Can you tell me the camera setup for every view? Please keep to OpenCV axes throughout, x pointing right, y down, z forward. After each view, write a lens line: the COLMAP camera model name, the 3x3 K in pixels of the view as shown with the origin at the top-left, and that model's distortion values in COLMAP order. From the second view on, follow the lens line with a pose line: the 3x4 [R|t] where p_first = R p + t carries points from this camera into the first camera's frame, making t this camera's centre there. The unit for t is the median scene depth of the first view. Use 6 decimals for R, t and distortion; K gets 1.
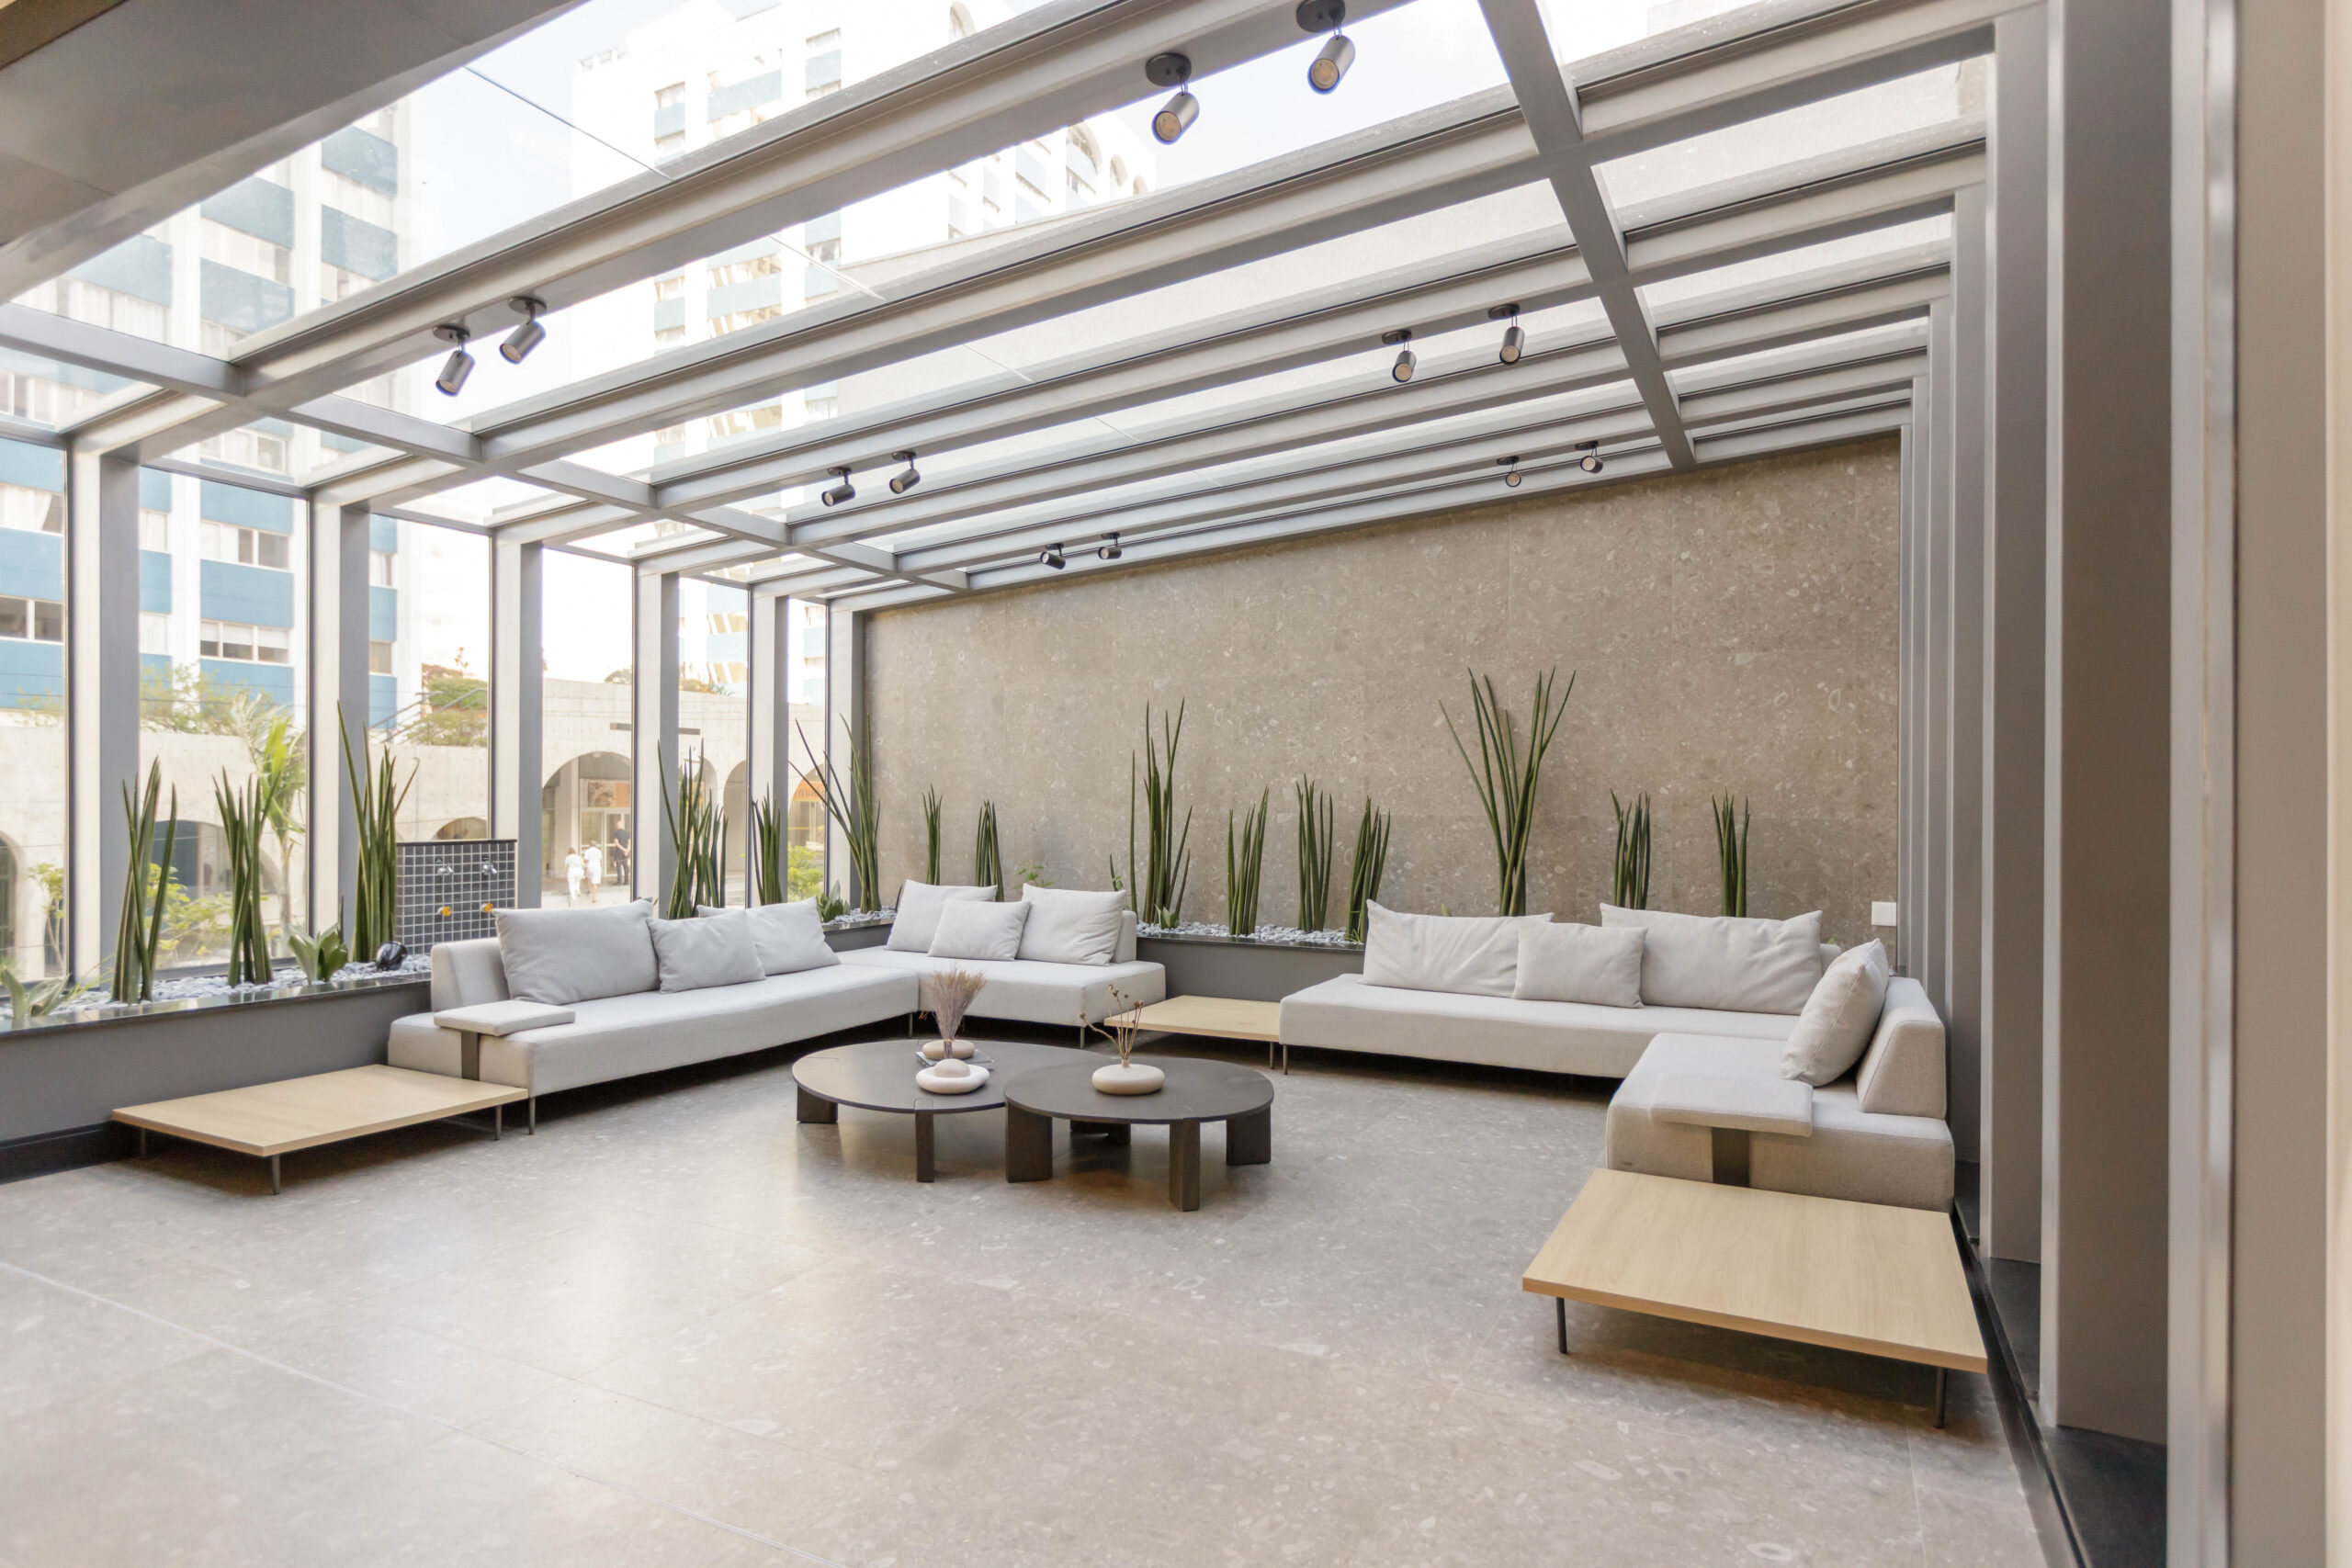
lens RADIAL K [[1270.5, 0, 1171.9], [0, 1270.5, 794.1], [0, 0, 1]] dist [0.002539, 0.000193]
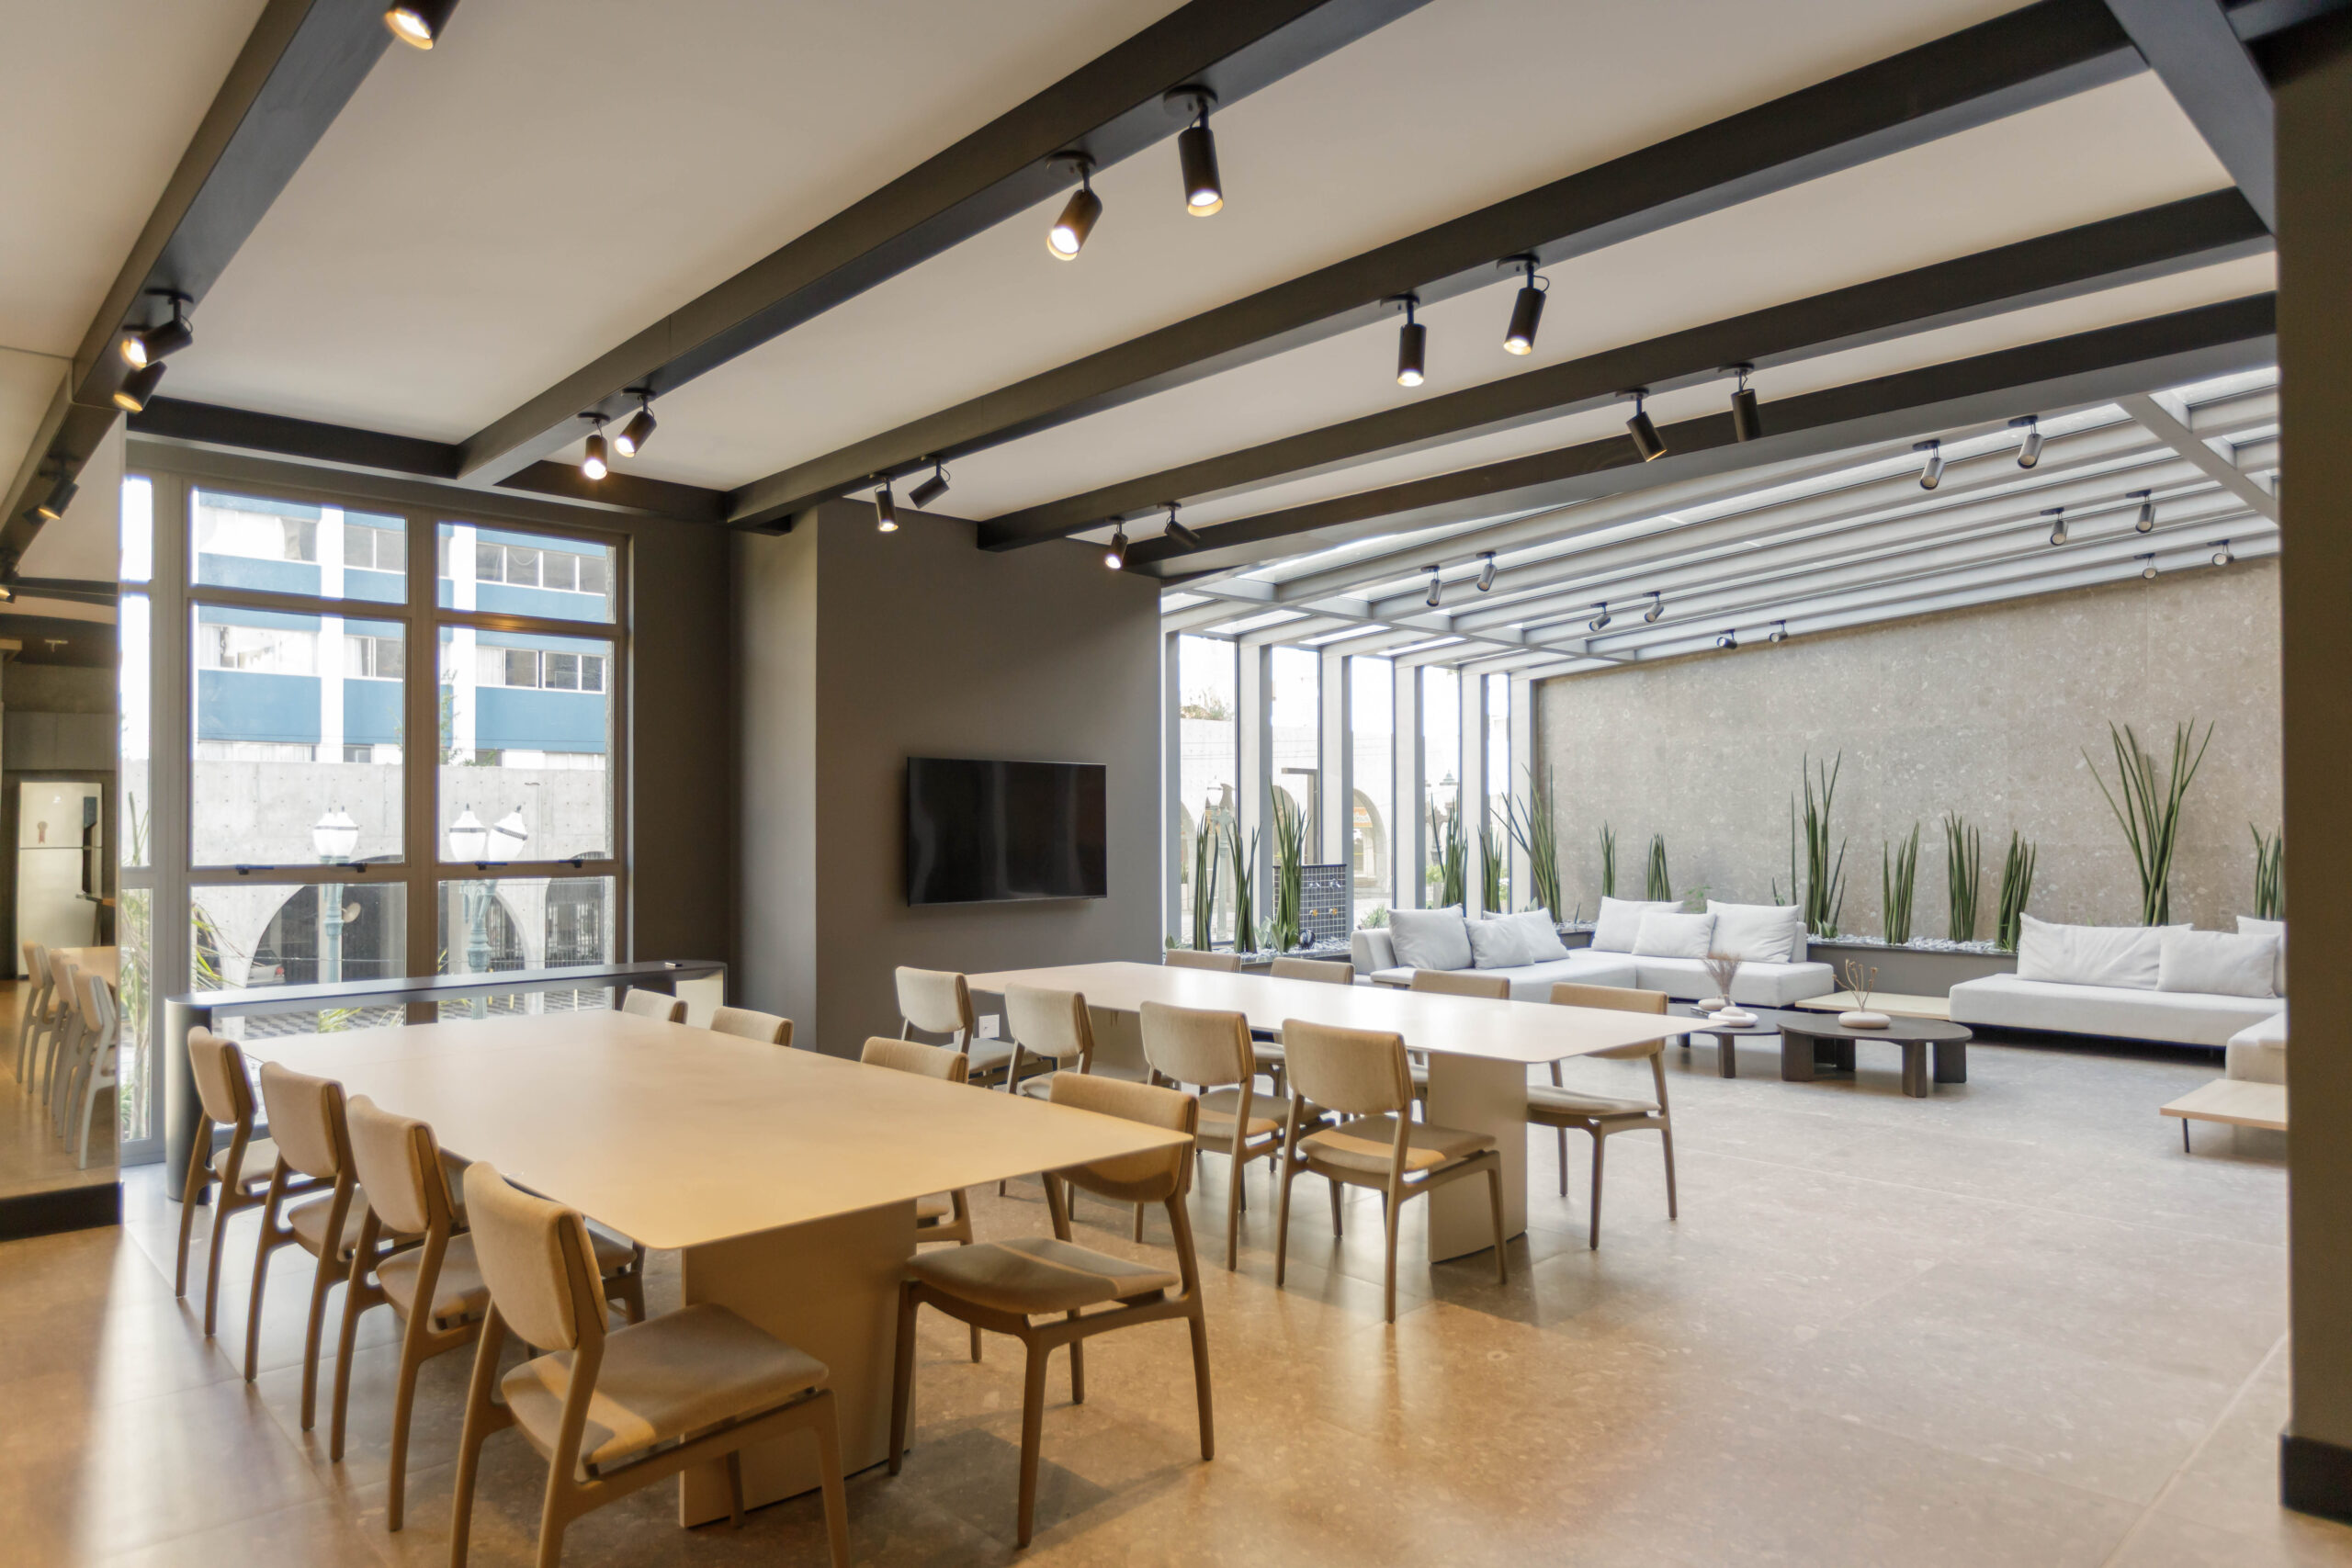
lens RADIAL K [[1453.2, 0, 1178.9], [0, 1453.2, 805.6], [0, 0, 1]] dist [-0.002884, -0.003299]
pose [[0.944872, -0.013054, -0.327181, -0.139863], [0.010647, 0.999901, -0.009147, -0.015793], [0.327268, 0.005159, 0.944917, -0.542340]]
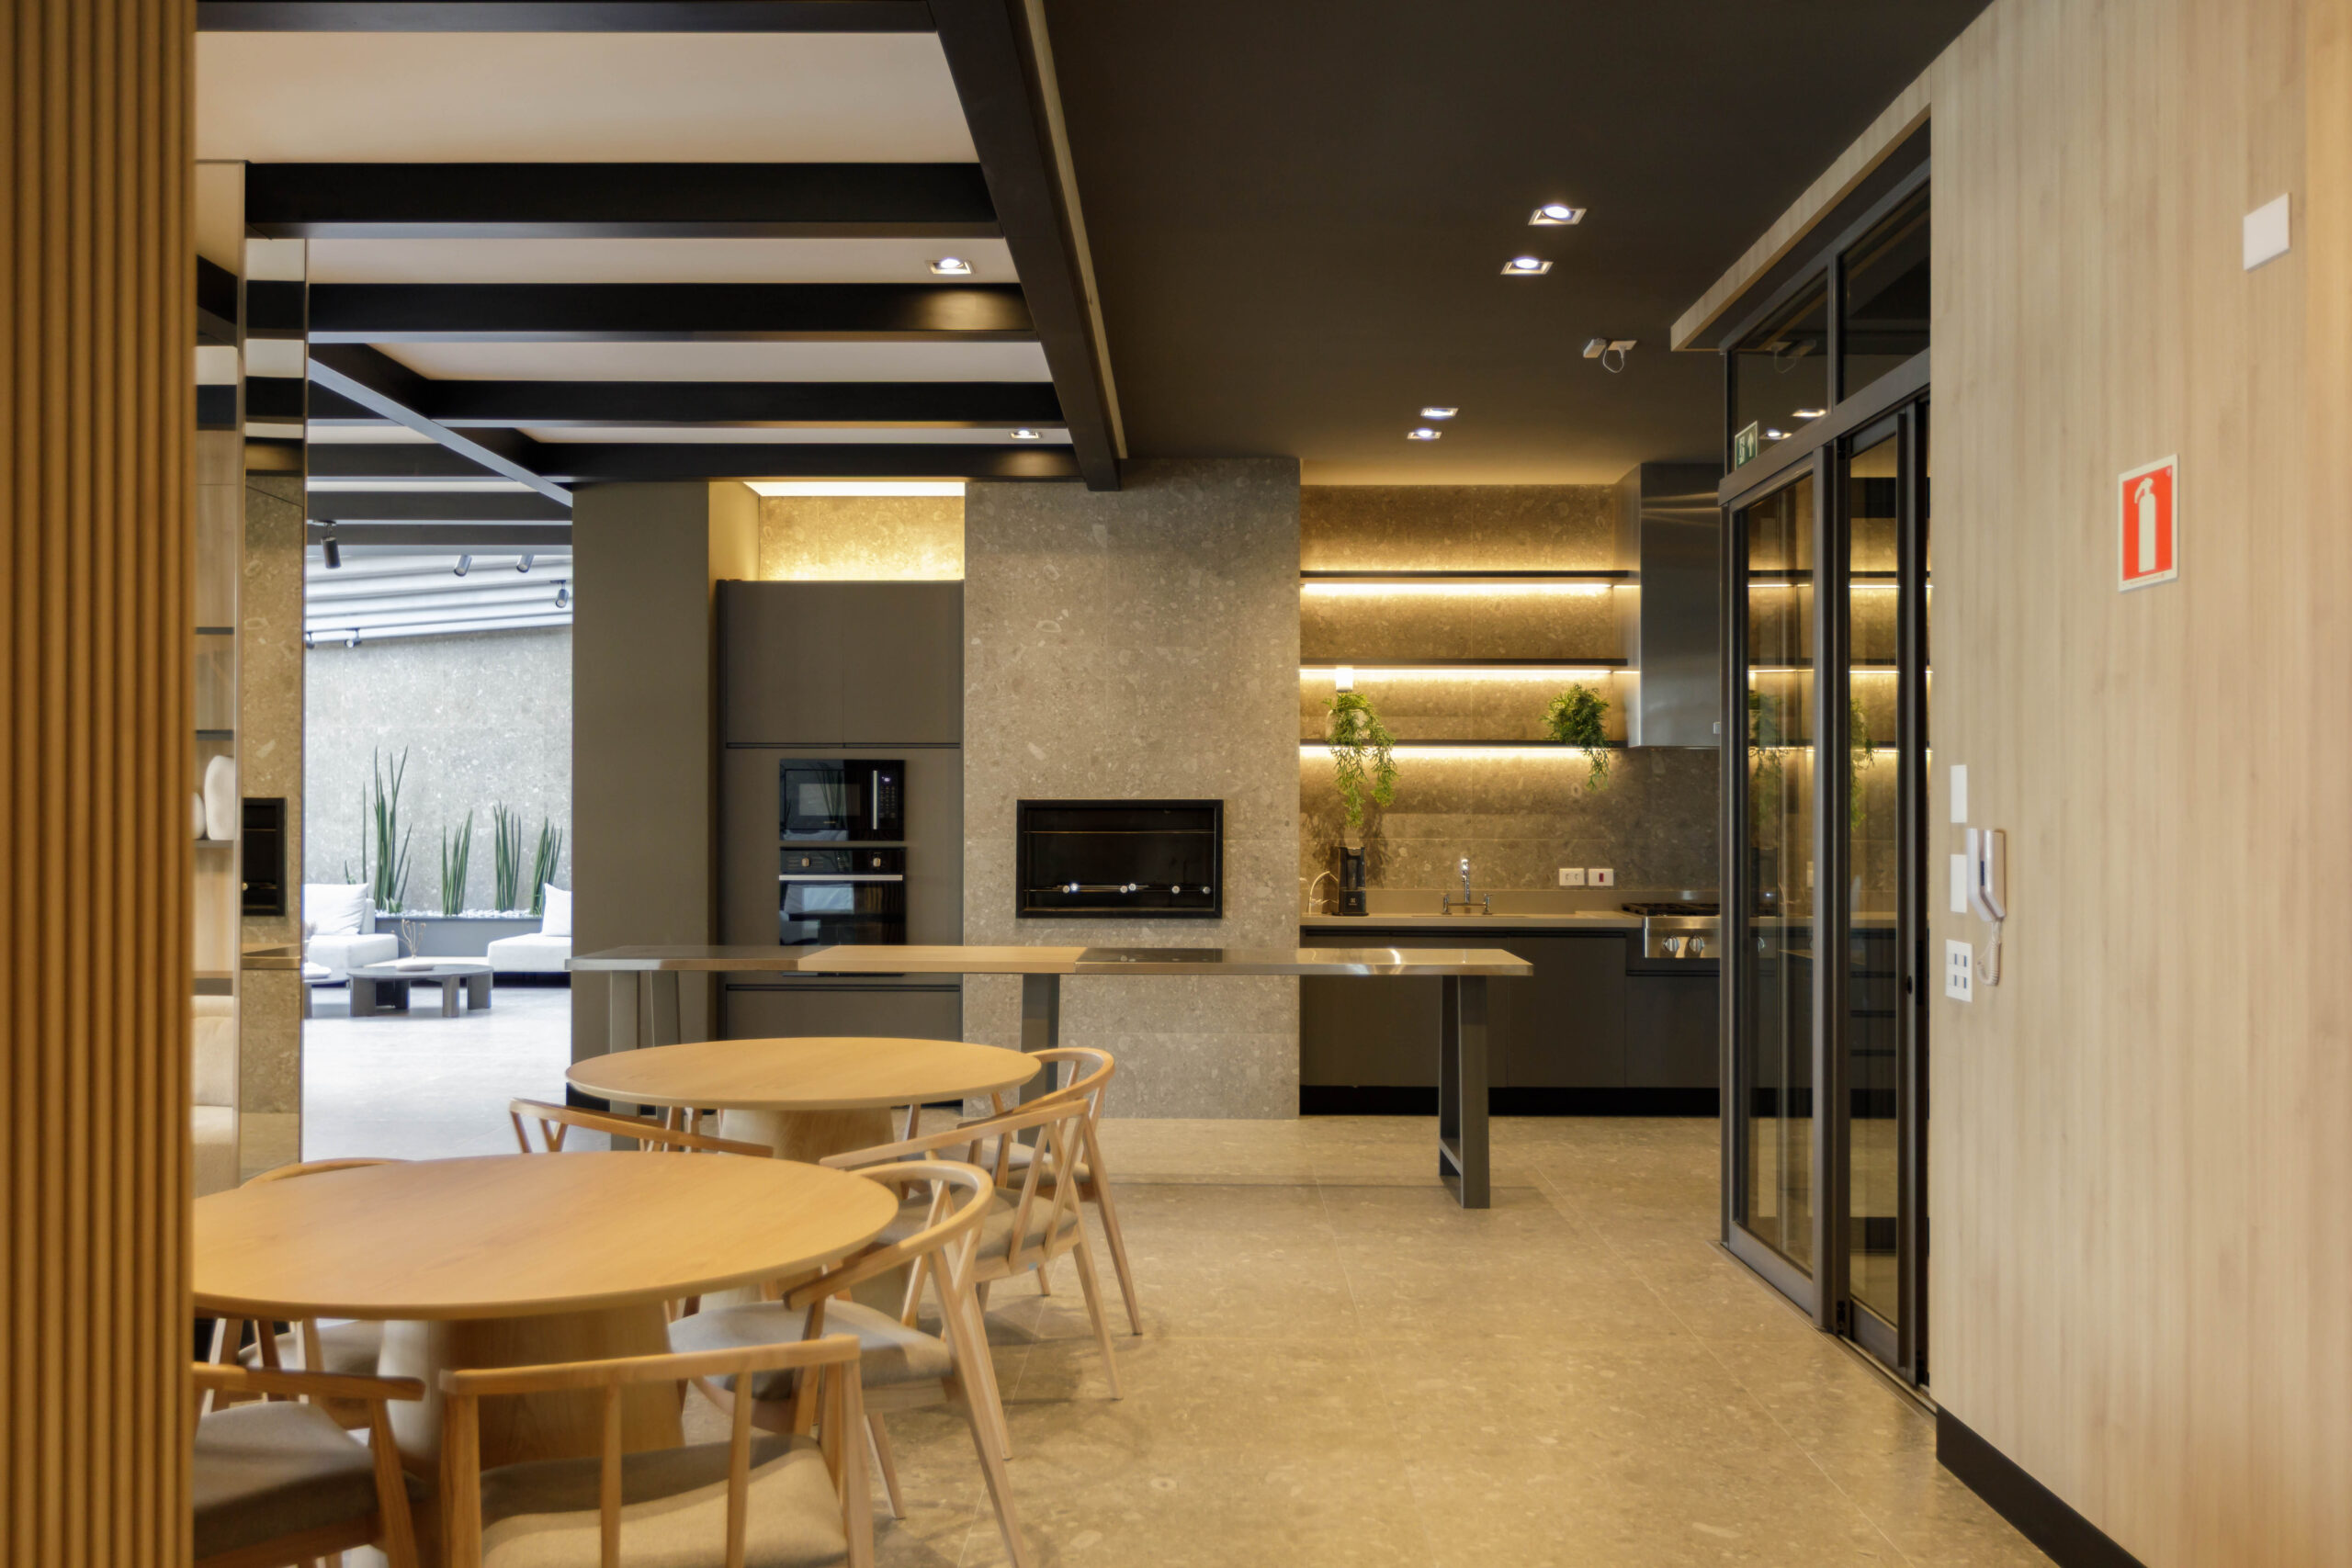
lens RADIAL K [[1923.7, 0, 1175.3], [0, 1923.7, 794.1], [0, 0, 1]] dist [0.007549, 0.000678]
pose [[0.894810, -0.000760, 0.446446, -0.183940], [-0.002327, 0.999977, 0.006368, -0.039224], [-0.446441, -0.006737, 0.894788, -1.284052]]
